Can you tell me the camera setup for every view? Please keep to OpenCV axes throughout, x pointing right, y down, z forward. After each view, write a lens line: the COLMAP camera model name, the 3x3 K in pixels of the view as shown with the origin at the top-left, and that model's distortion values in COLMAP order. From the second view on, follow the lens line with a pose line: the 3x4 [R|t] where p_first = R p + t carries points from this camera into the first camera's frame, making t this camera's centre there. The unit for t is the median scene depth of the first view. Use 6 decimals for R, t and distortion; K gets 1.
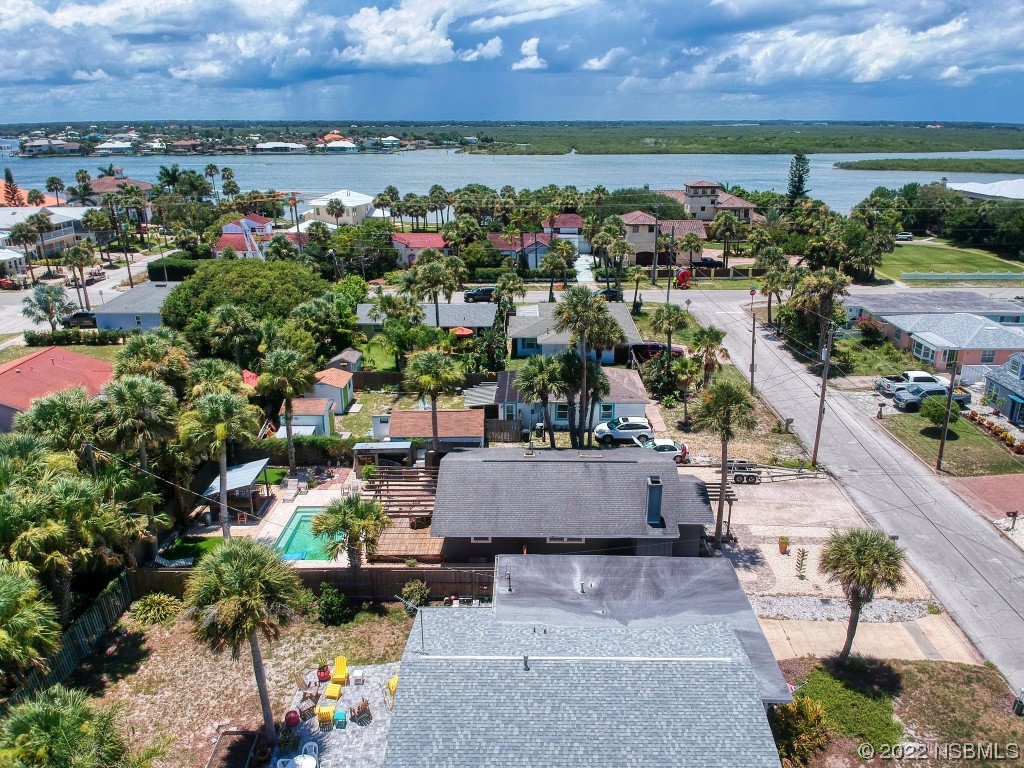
lens RADIAL K [[752.9, 0, 517.7], [0, 752.9, 380.2], [0, 0, 1]] dist [0.084894, -0.163767]
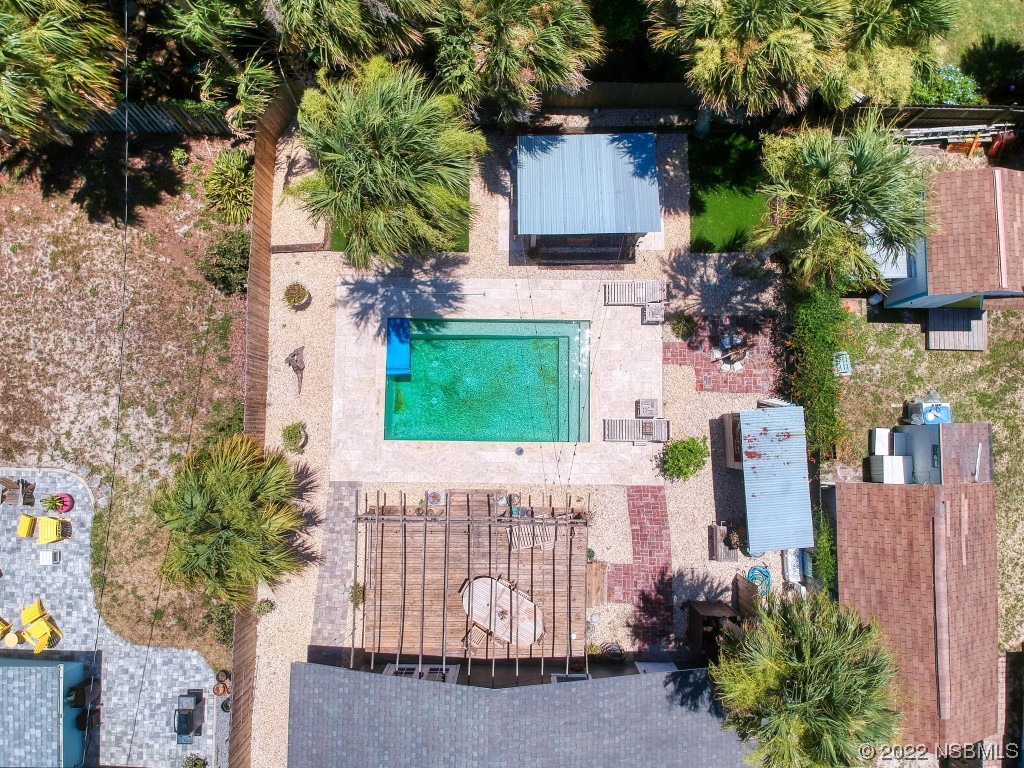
lens RADIAL K [[752.9, 0, 517.7], [0, 752.9, 380.2], [0, 0, 1]] dist [0.084894, -0.163767]
pose [[0.002424, 0.999139, -0.041426, -0.192105], [-0.313972, 0.040092, 0.948585, -0.225559], [0.949429, 0.010707, 0.313799, 0.670652]]
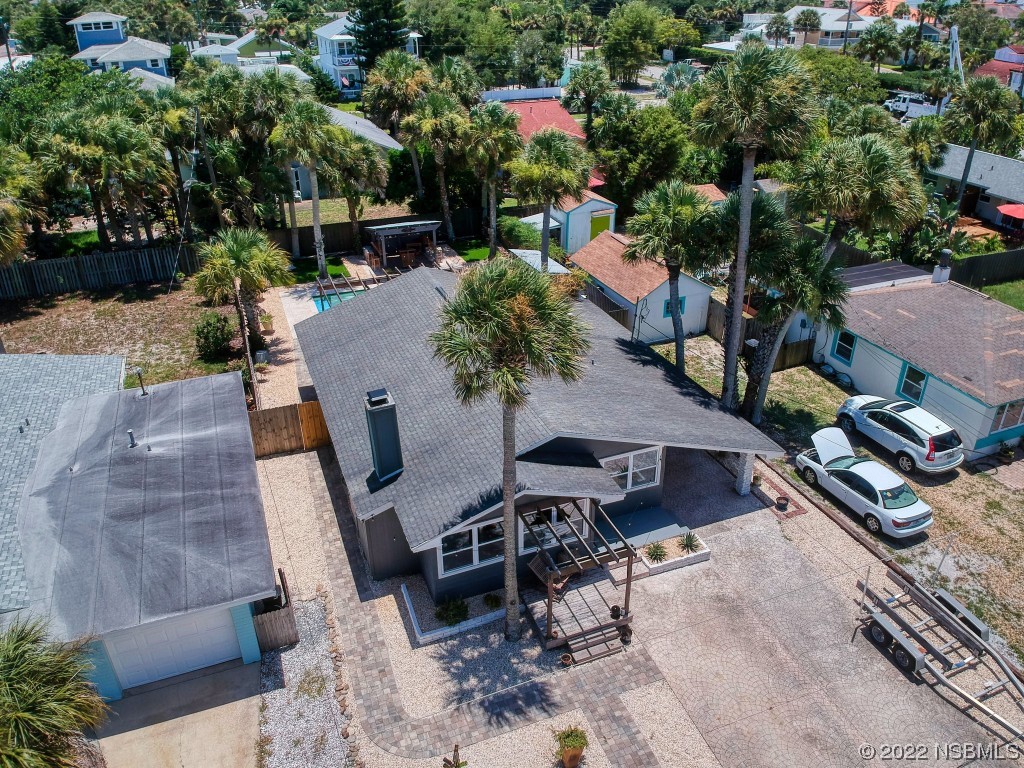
lens RADIAL K [[752.9, 0, 517.7], [0, 752.9, 380.2], [0, 0, 1]] dist [0.084894, -0.163767]
pose [[0.379517, 0.442513, -0.812496, 0.420669], [-0.294558, 0.890293, 0.347296, -0.053403], [0.877042, 0.107523, 0.468227, 0.578033]]
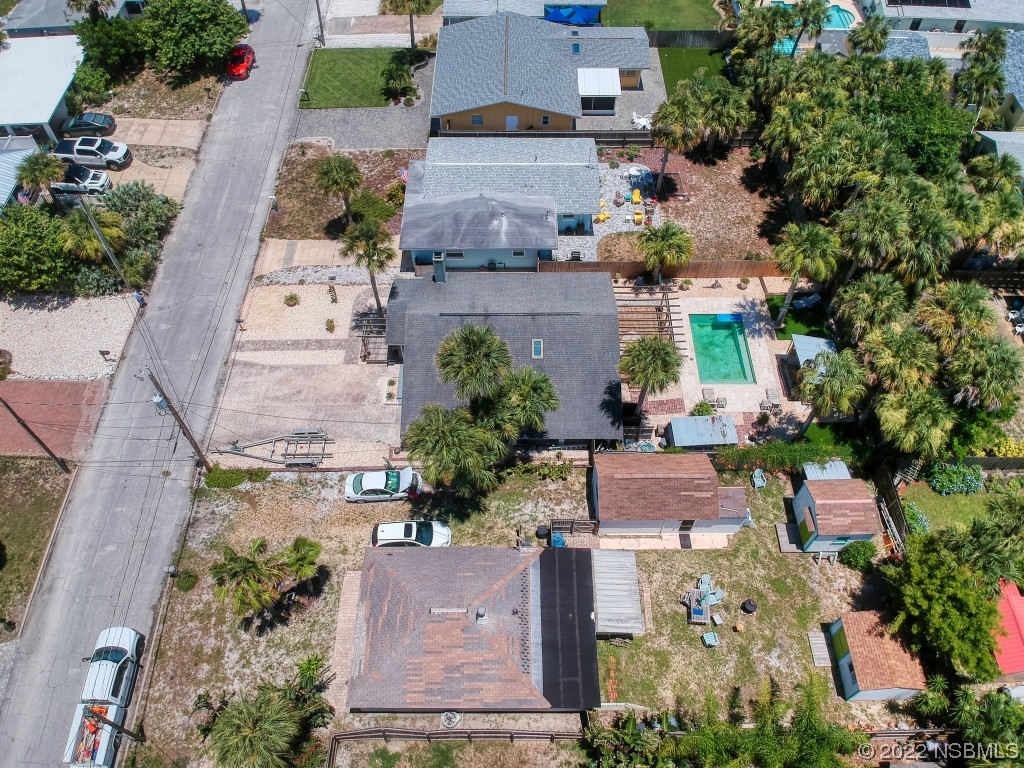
lens RADIAL K [[752.9, 0, 517.7], [0, 752.9, 380.2], [0, 0, 1]] dist [0.084894, -0.163767]
pose [[-0.999921, 0.010256, -0.007294, 0.040522], [-0.004044, 0.286928, 0.957943, -0.696959], [0.011918, 0.957897, -0.286864, 1.070794]]
